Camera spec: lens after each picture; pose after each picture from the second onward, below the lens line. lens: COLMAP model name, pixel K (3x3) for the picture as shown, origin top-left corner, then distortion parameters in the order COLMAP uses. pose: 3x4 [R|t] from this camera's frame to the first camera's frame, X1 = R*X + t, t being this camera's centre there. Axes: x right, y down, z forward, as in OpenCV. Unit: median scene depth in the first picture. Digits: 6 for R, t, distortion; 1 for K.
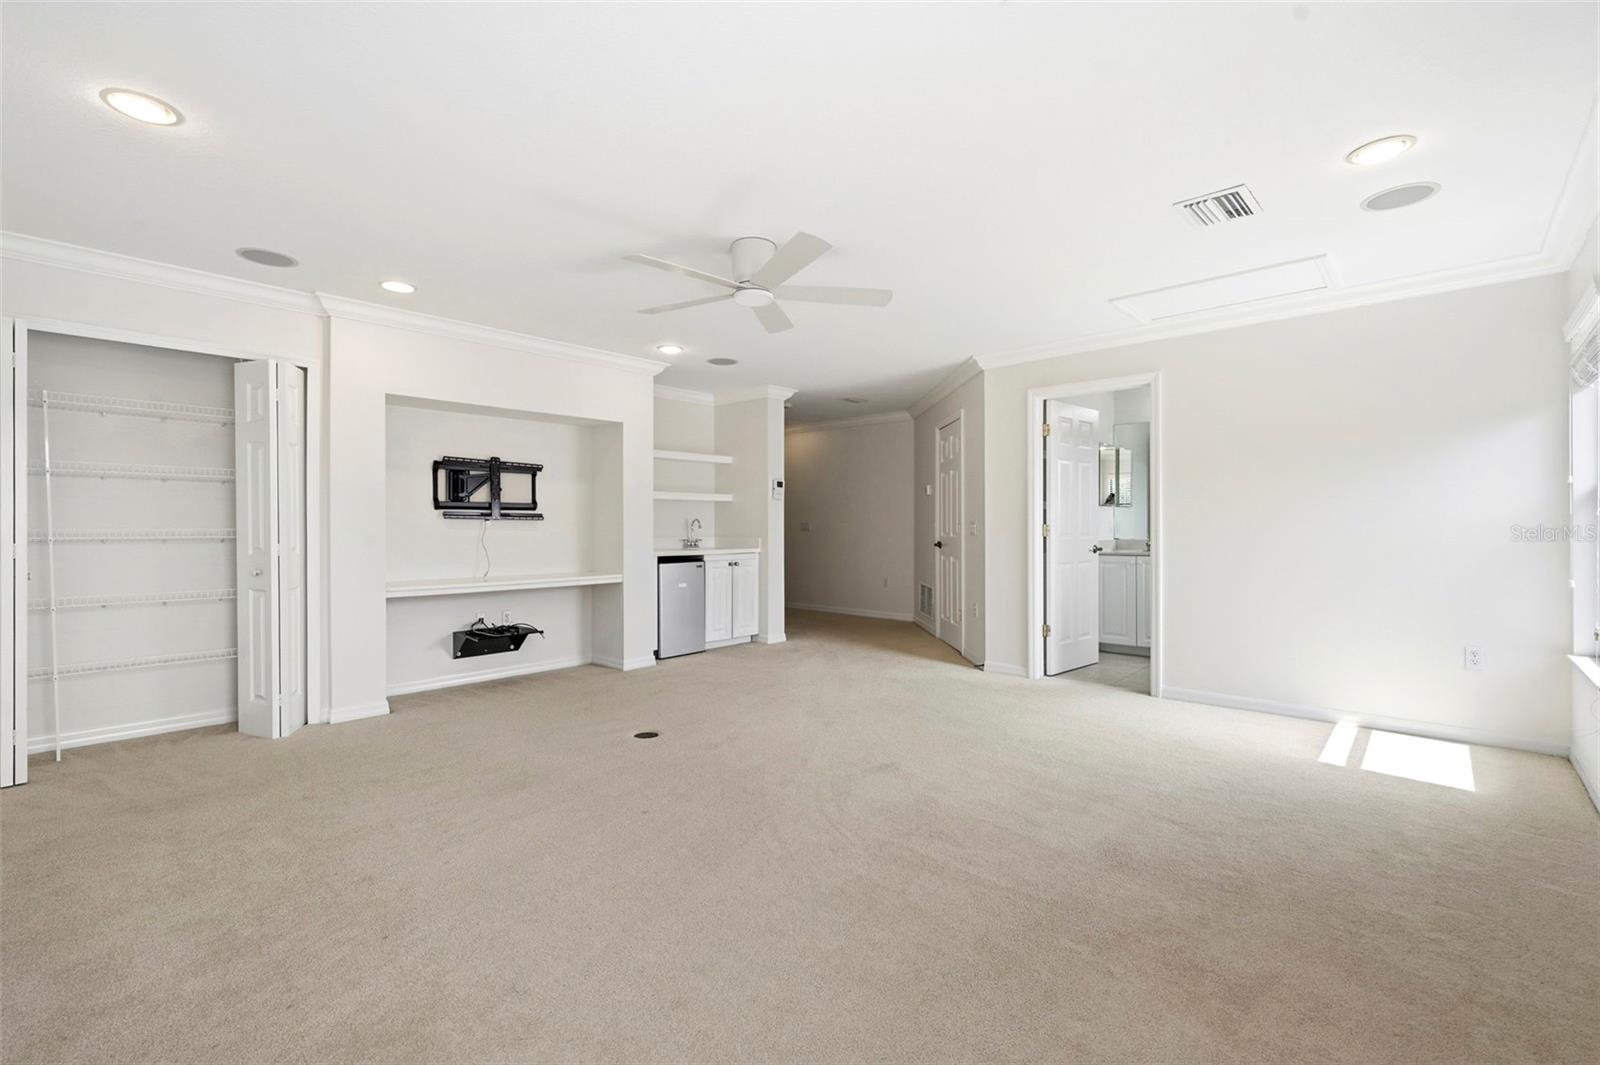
lens RADIAL K [[715.6, 0, 805.2], [0, 715.6, 530.5], [0, 0, 1]] dist [0.001242, 0.000136]
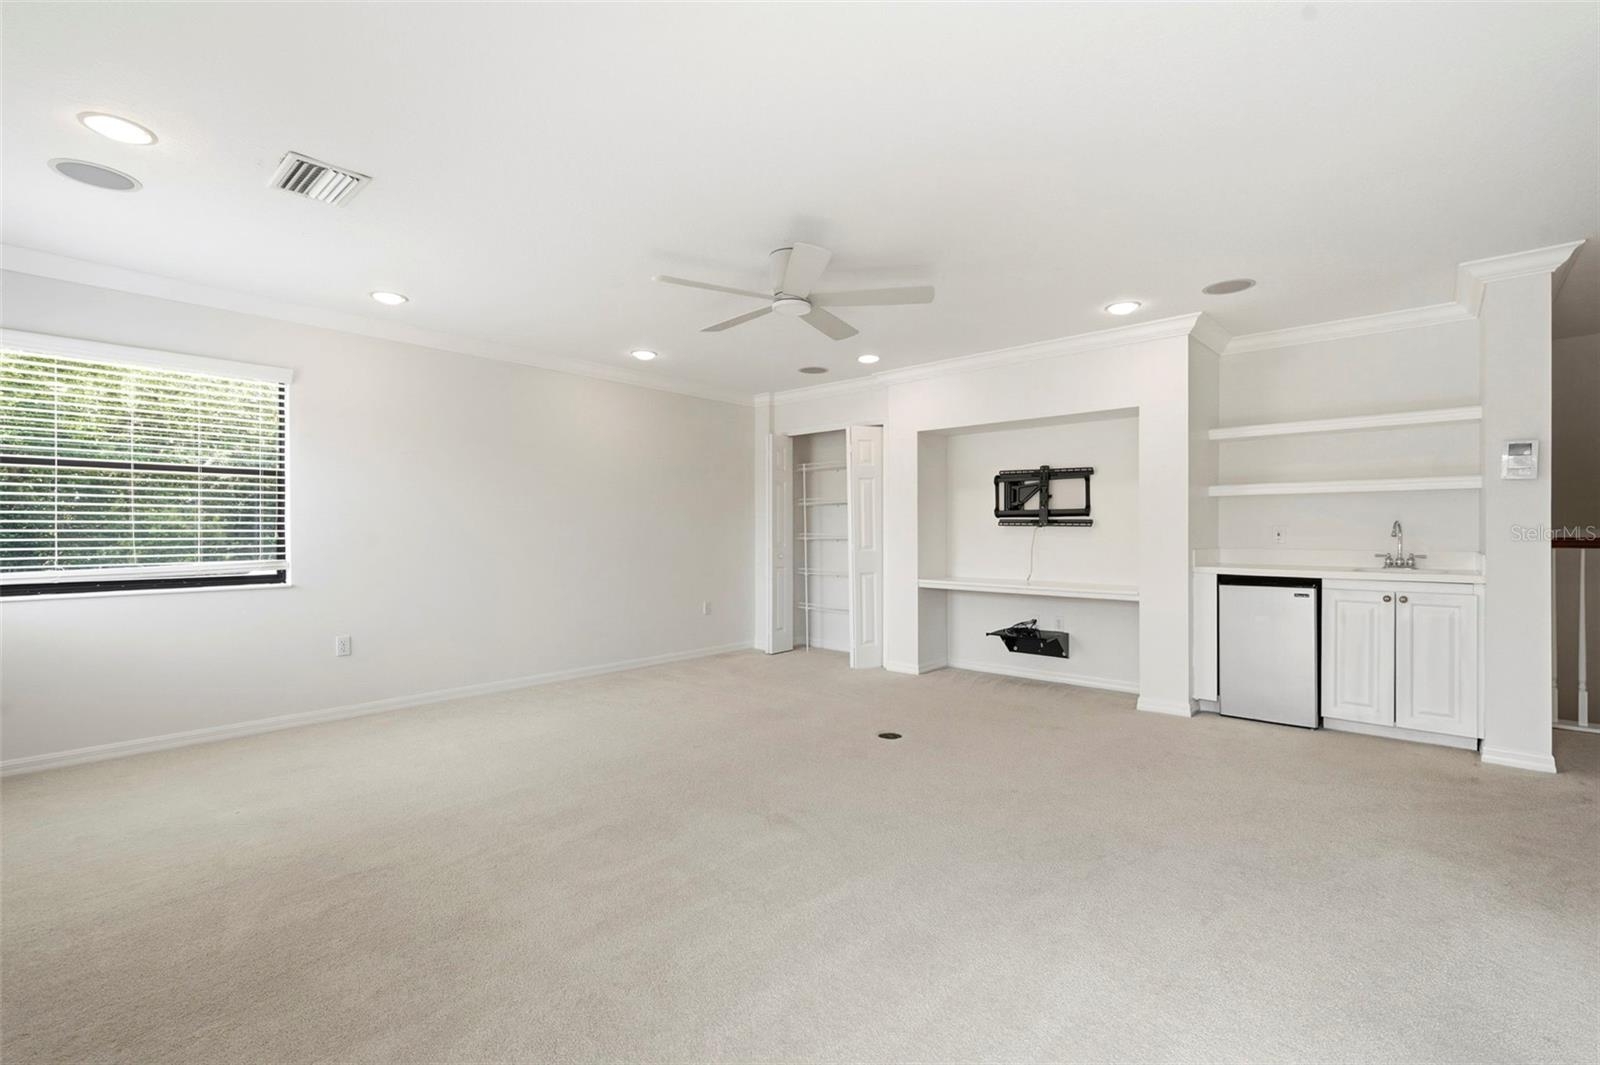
lens RADIAL K [[715.6, 0, 805.2], [0, 715.6, 530.5], [0, 0, 1]] dist [0.001242, 0.000136]
pose [[-0.002047, -0.002554, -0.999995, 0.593582], [-0.009102, 0.999955, -0.002535, -0.003173], [0.999956, 0.009097, -0.002070, 0.649931]]
